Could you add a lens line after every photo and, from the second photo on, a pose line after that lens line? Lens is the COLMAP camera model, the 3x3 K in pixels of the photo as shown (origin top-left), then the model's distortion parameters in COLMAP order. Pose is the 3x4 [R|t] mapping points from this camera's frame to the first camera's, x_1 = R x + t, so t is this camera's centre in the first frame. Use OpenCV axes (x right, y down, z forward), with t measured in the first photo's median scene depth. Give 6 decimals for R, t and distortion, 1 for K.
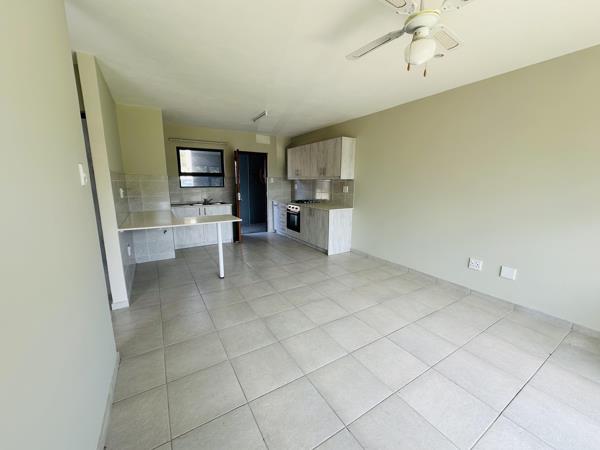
lens RADIAL K [[242.7, 0, 297.6], [0, 242.7, 226.4], [0, 0, 1]] dist [-0.000361, -0.000034]
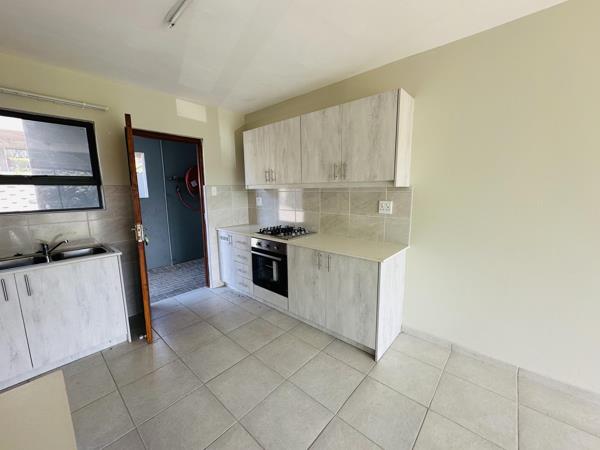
lens RADIAL K [[242.7, 0, 297.6], [0, 242.7, 226.4], [0, 0, 1]] dist [-0.000361, -0.000034]
pose [[0.957239, -0.060994, 0.282796, -0.105722], [0.069909, 0.997321, -0.021532, -0.110365], [-0.280725, 0.040381, 0.958938, 0.551152]]
